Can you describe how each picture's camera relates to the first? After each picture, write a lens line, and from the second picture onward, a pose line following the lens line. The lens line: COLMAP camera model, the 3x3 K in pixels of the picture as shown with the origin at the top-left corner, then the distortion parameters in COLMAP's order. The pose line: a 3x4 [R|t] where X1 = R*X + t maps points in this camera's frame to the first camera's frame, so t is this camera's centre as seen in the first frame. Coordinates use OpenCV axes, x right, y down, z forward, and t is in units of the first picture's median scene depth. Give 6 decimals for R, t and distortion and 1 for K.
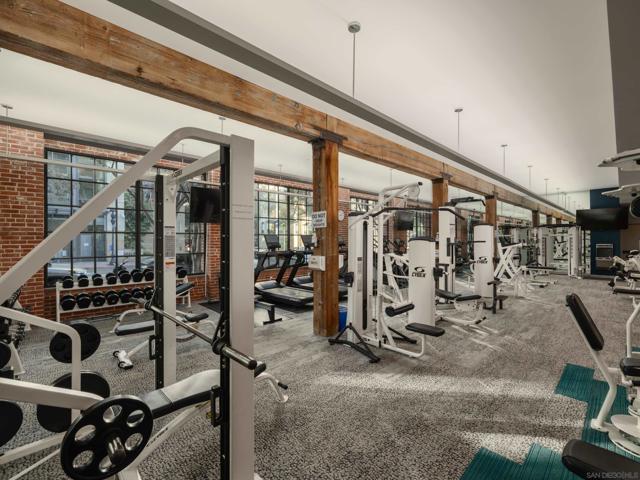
lens RADIAL K [[293.1, 0, 320.0], [0, 293.1, 240.0], [0, 0, 1]] dist [0.001633, 0.000200]
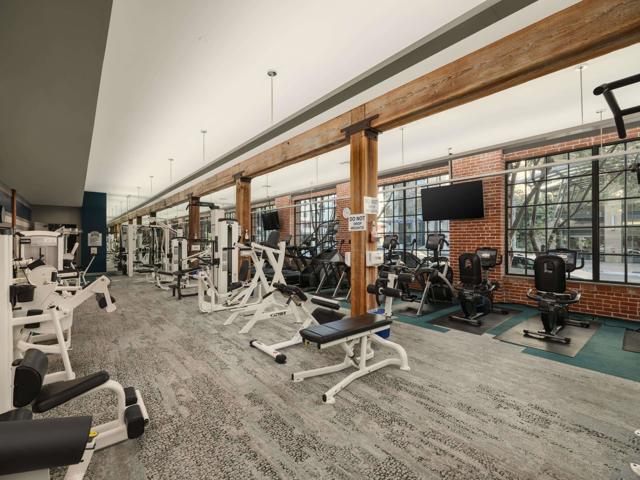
lens RADIAL K [[293.1, 0, 320.0], [0, 293.1, 240.0], [0, 0, 1]] dist [0.001633, 0.000200]
pose [[-0.088760, 0.015694, -0.995929, 0.904582], [-0.002088, 0.999871, 0.015942, -0.012704], [0.996051, 0.003495, -0.088716, 0.897951]]
